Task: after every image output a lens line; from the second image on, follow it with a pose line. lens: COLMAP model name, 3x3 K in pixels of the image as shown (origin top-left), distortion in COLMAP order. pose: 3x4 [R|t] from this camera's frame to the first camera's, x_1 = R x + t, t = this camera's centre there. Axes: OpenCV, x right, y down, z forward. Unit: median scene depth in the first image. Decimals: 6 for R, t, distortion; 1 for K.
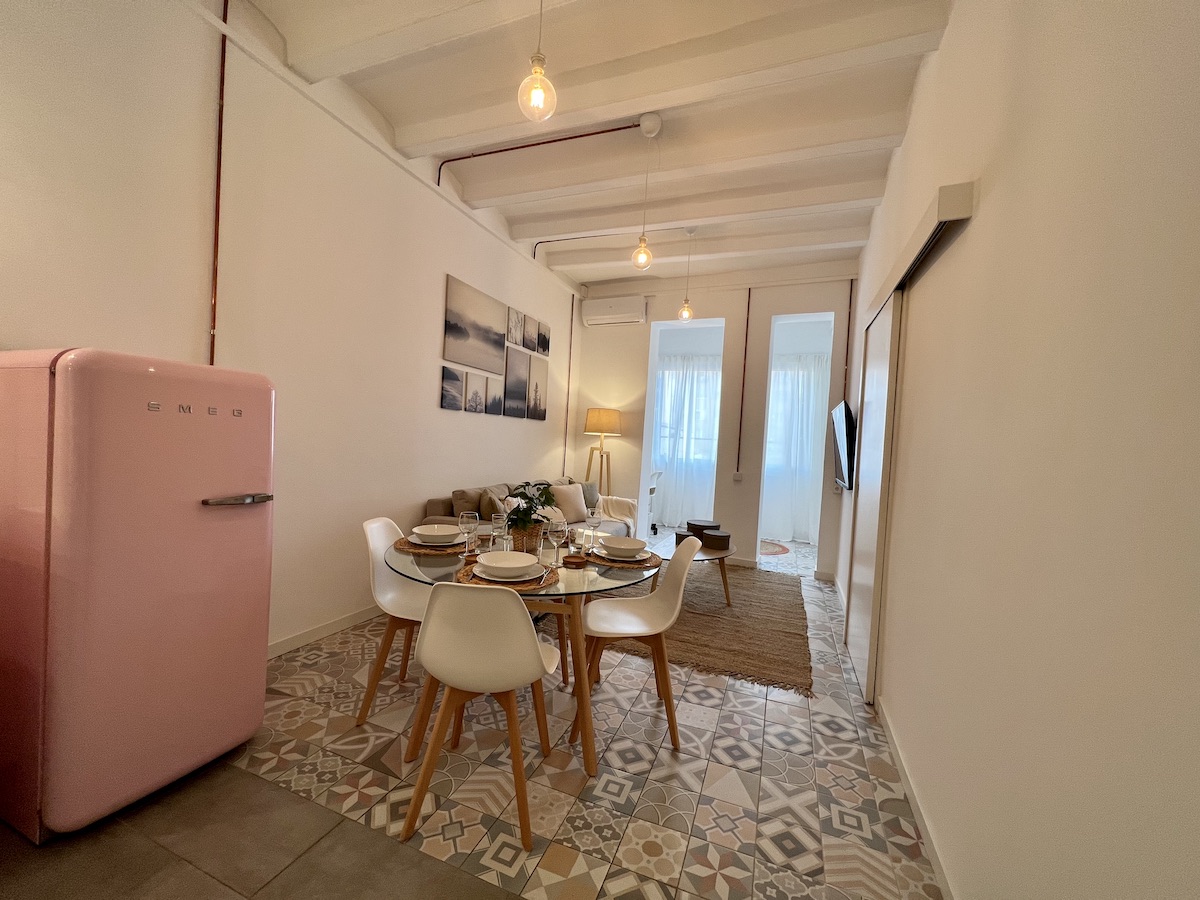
lens RADIAL K [[480.6, 0, 602.6], [0, 480.6, 450.5], [0, 0, 1]] dist [-0.003728, 0.001024]
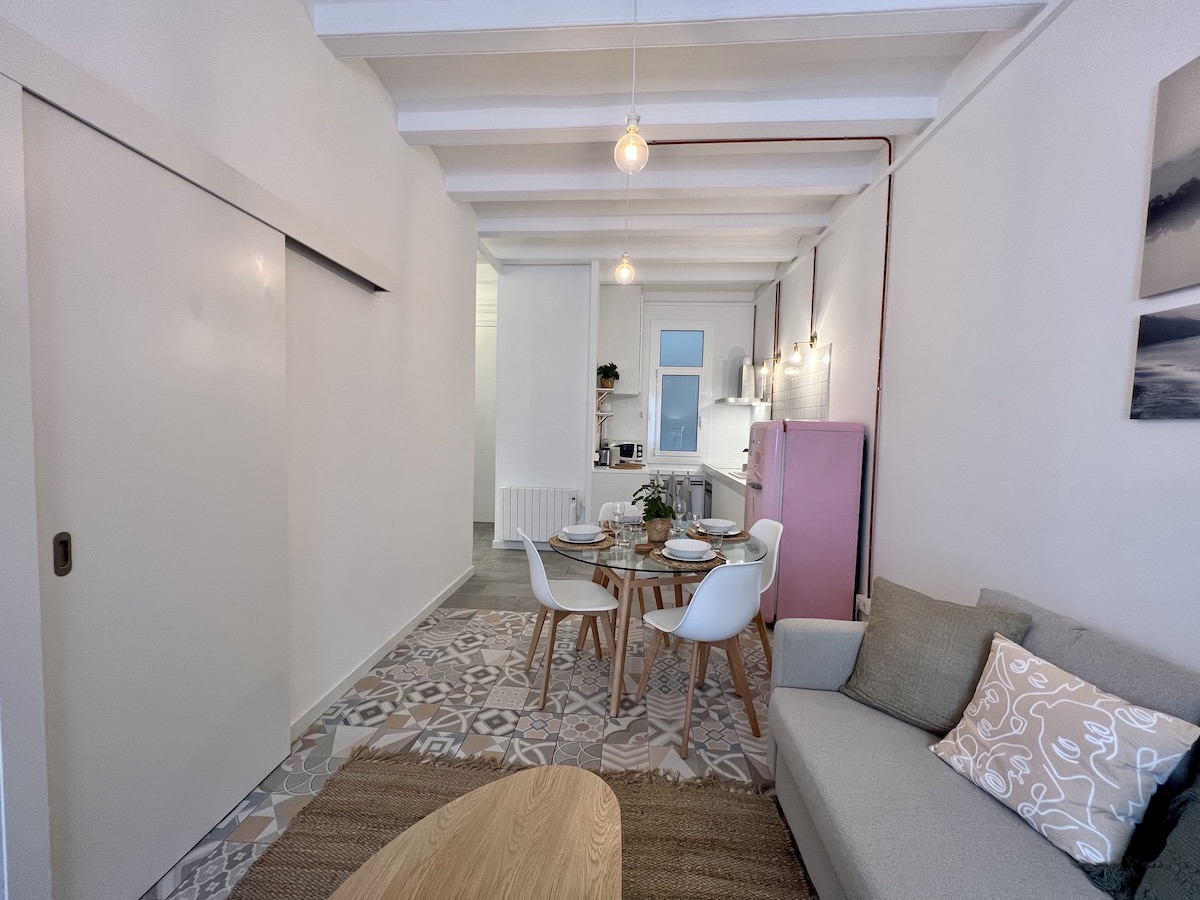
lens RADIAL K [[480.6, 0, 601.7], [0, 480.6, 450.5], [0, 0, 1]] dist [-0.003728, 0.001024]
pose [[-0.952541, -0.062709, -0.297882, 0.223728], [-0.083516, 0.994839, 0.057630, -0.049409], [0.292731, 0.079773, -0.952861, 1.308321]]
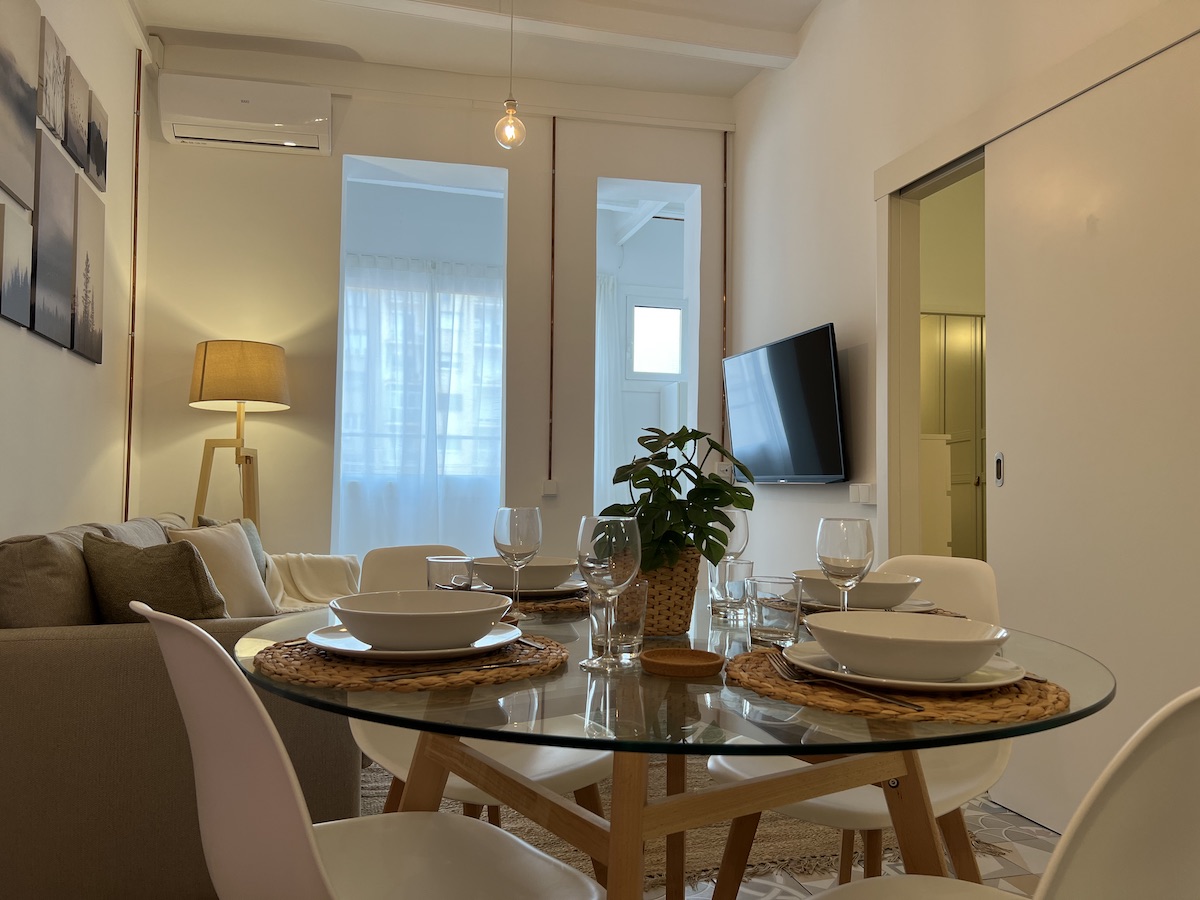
lens RADIAL K [[906.2, 0, 605.0], [0, 906.2, 458.5], [0, 0, 1]] dist [0.031195, -0.043390]
pose [[0.799591, -0.025315, 0.600012, -0.342754], [0.043266, 0.998943, -0.015511, 0.056007], [-0.598985, 0.038363, 0.799841, 0.316239]]
